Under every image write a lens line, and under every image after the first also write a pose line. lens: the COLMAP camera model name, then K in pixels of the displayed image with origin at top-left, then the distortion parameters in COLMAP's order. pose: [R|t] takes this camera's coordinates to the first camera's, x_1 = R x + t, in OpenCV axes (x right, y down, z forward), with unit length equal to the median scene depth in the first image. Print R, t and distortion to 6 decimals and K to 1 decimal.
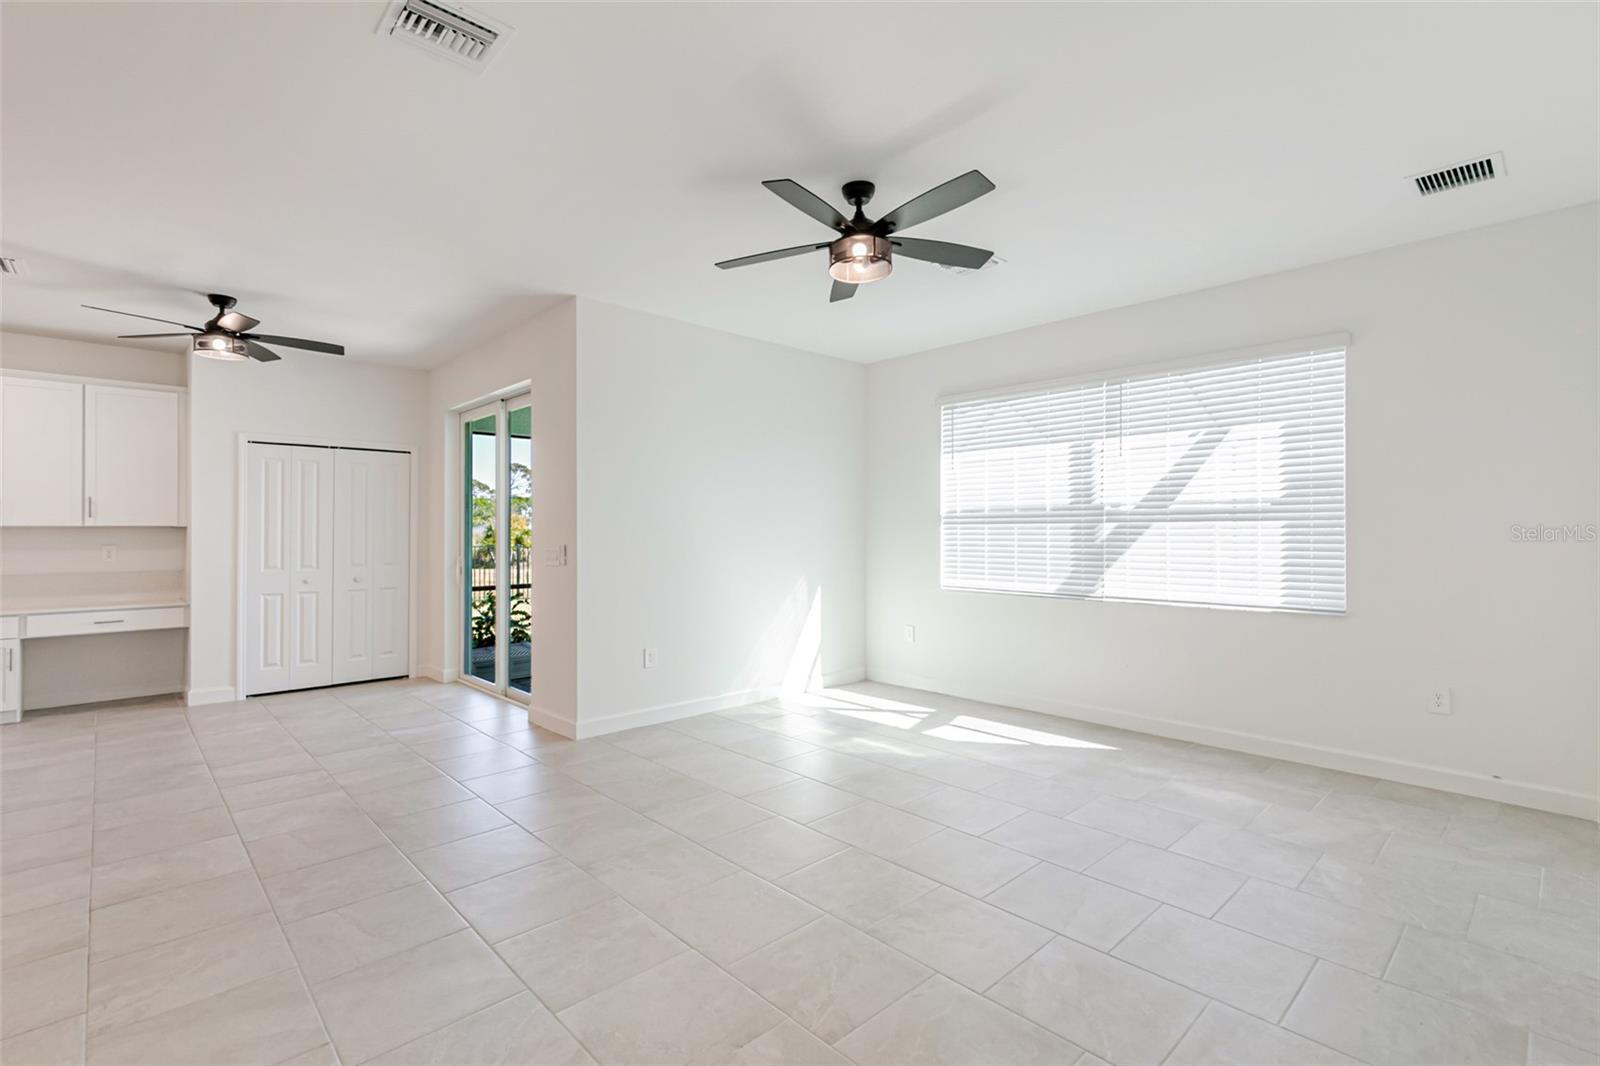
lens RADIAL K [[733.2, 0, 806.9], [0, 733.2, 527.2], [0, 0, 1]] dist [0.001444, 0.000606]
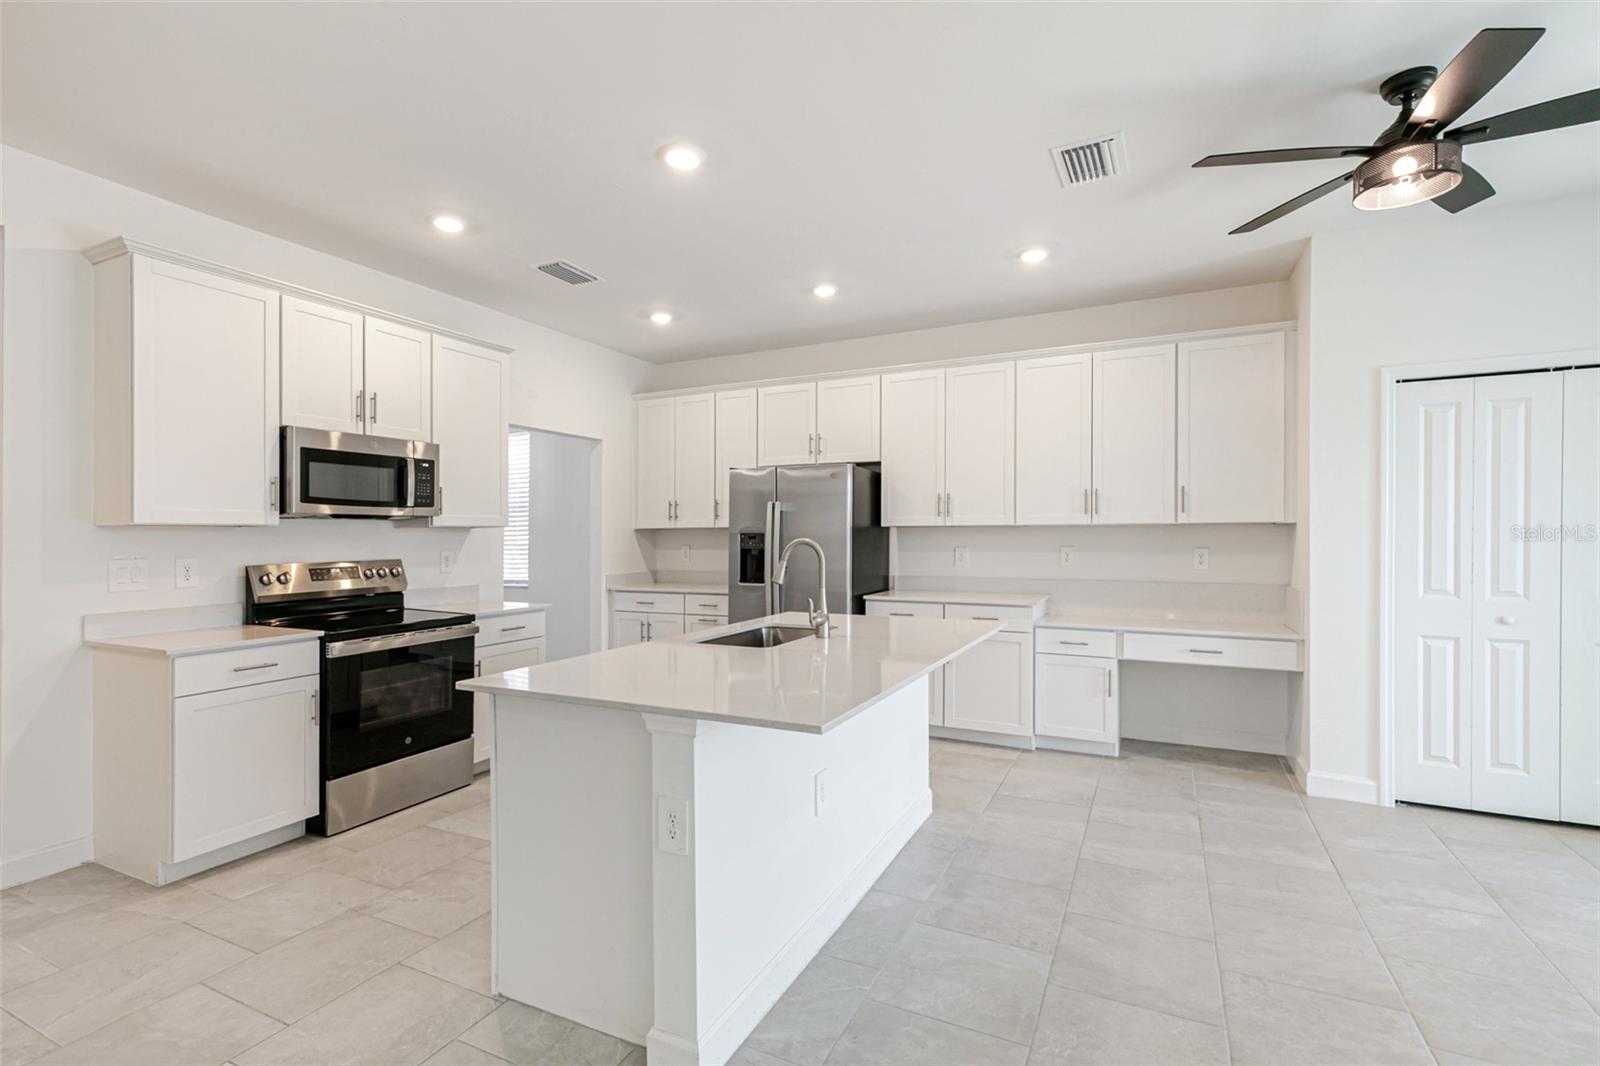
lens RADIAL K [[730.4, 0, 803.6], [0, 730.4, 537.5], [0, 0, 1]] dist [0.003042, 0.000610]
pose [[0.343694, 0.006214, -0.939061, -0.419904], [0.007508, 0.999928, 0.009365, 0.003461], [0.939052, -0.010269, 0.343622, 0.386446]]
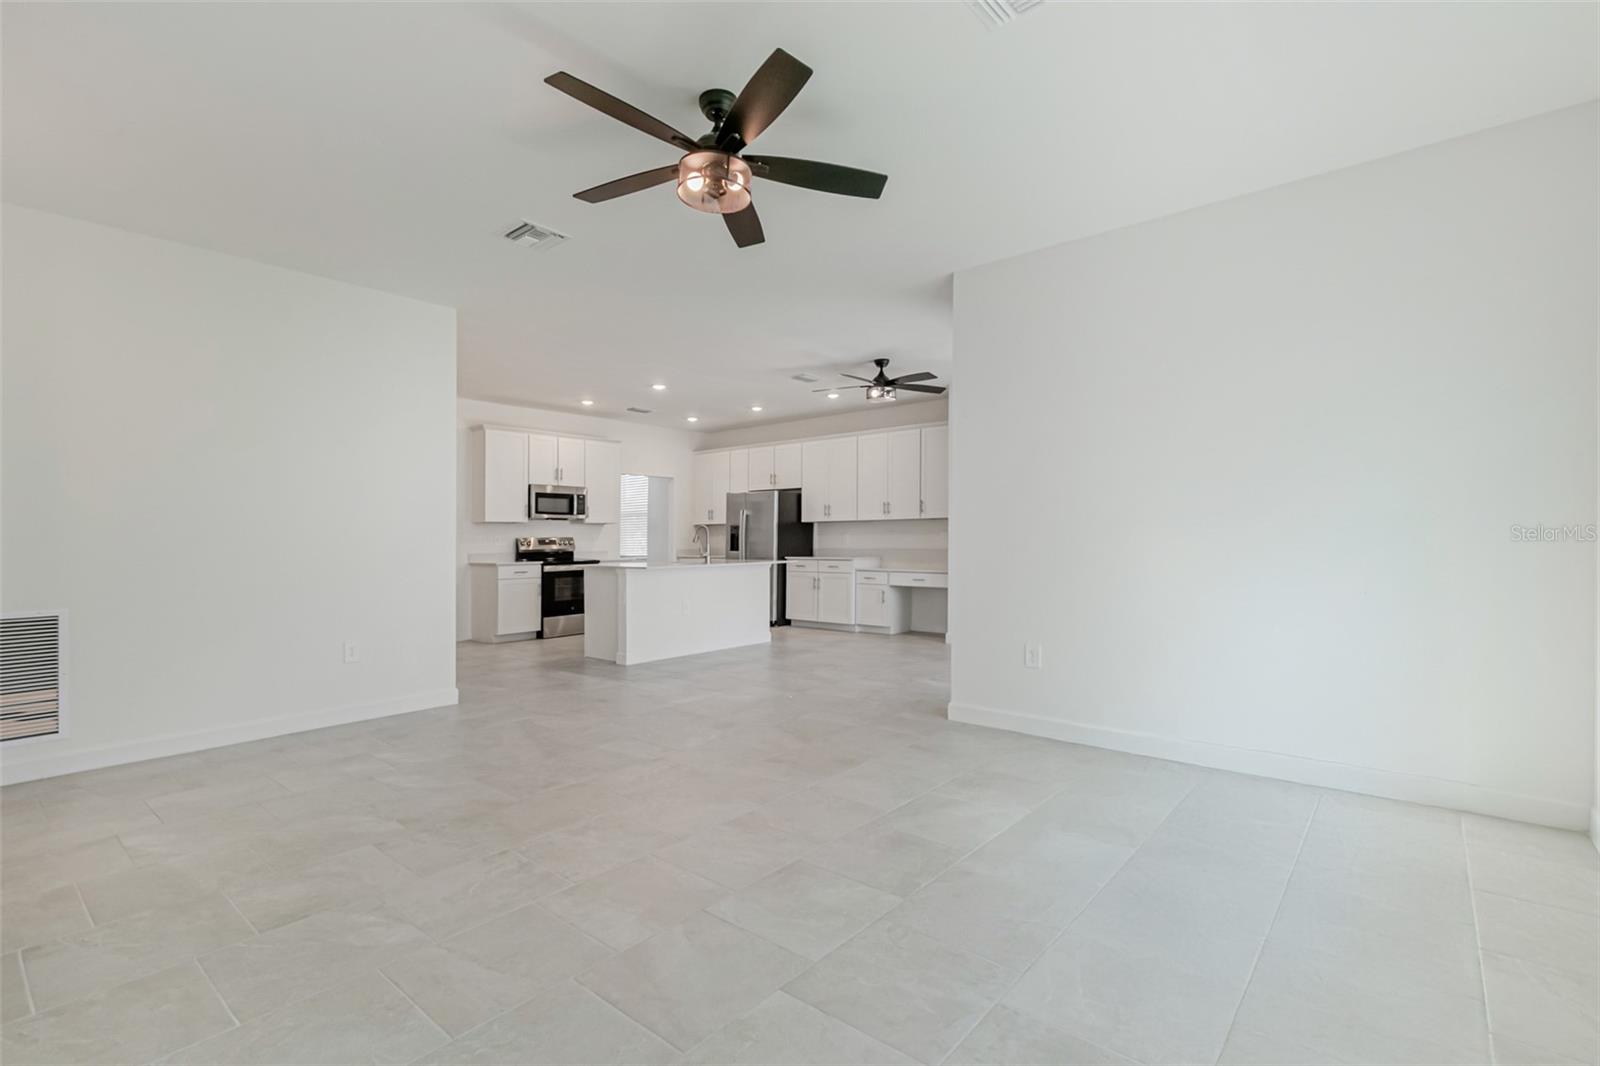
lens RADIAL K [[733.2, 0, 806.9], [0, 733.2, 527.2], [0, 0, 1]] dist [0.001444, 0.000606]
pose [[0.108258, -0.012481, -0.994044, 0.595094], [0.012060, 0.999864, -0.011241, 0.034406], [0.994050, -0.010771, 0.108394, 0.637368]]
